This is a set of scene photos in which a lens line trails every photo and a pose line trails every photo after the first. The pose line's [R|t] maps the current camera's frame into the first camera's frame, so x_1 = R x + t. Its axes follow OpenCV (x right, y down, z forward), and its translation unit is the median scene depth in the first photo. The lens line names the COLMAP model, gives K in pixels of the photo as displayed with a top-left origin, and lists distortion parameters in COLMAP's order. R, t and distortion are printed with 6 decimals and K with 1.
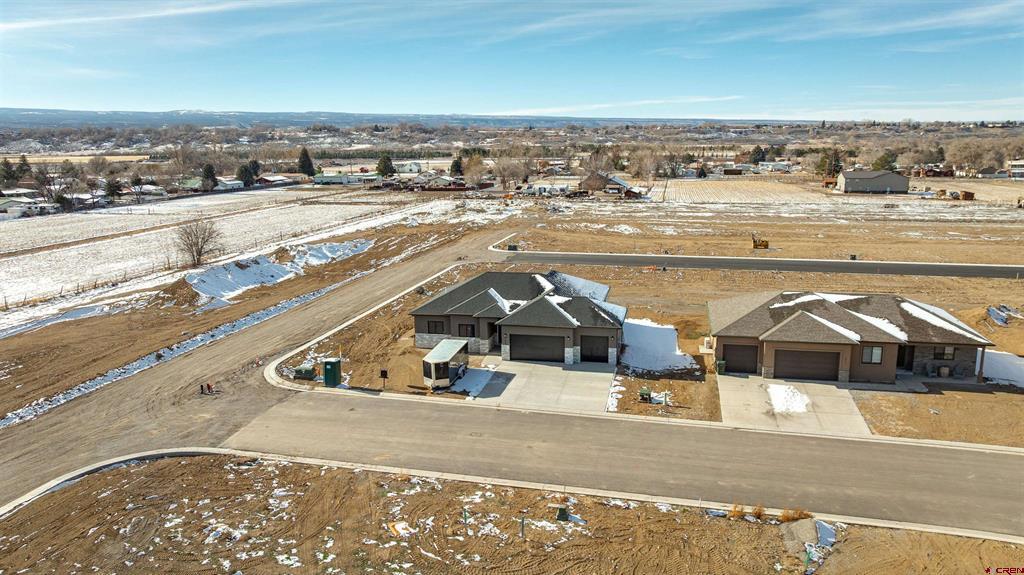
lens RADIAL K [[725.1, 0, 510.8], [0, 725.1, 288.9], [0, 0, 1]] dist [-0.025334, 0.012114]
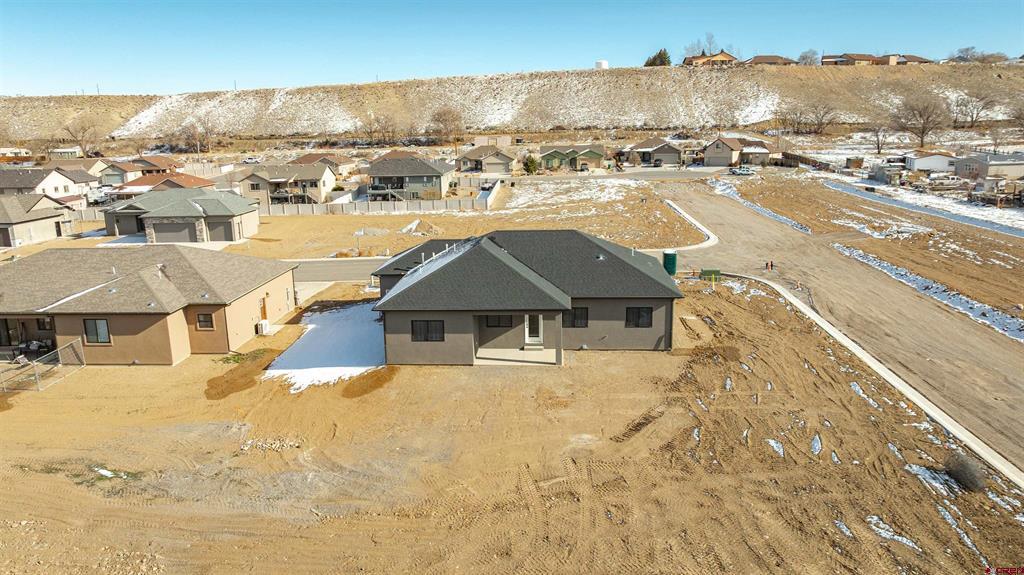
lens RADIAL K [[725.1, 0, 510.8], [0, 725.1, 288.9], [0, 0, 1]] dist [-0.025334, 0.012114]
pose [[-0.986345, 0.071412, -0.148408, 0.094646], [0.002892, 0.908476, 0.417928, -0.187744], [0.164670, 0.411792, -0.896276, 1.199686]]
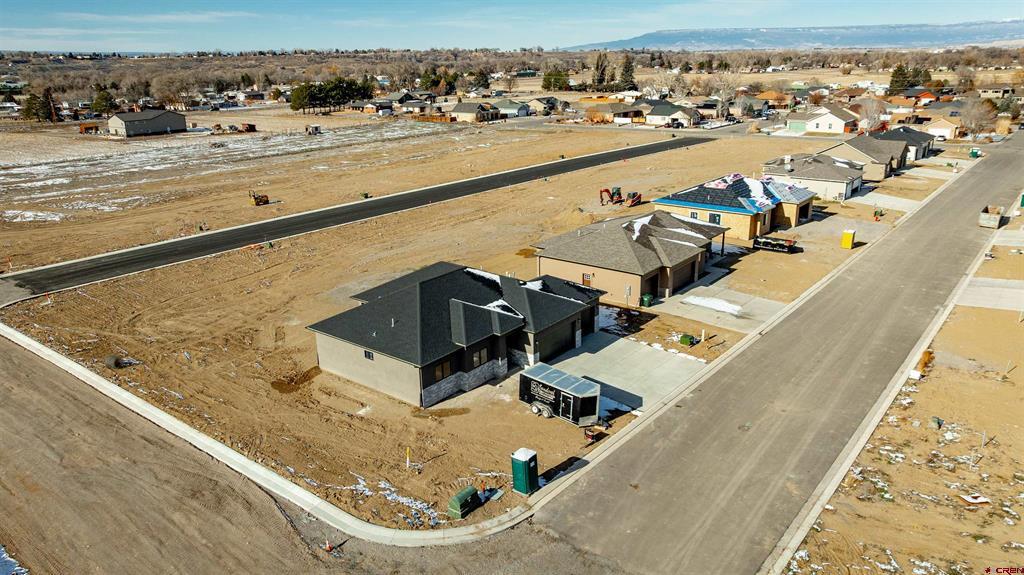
lens RADIAL K [[725.1, 0, 510.8], [0, 725.1, 288.9], [0, 0, 1]] dist [-0.025334, 0.012114]
pose [[0.435351, -0.275546, 0.857055, -0.480669], [0.197658, 0.958034, 0.207609, -0.116473], [-0.878294, 0.079021, 0.471545, 0.417277]]
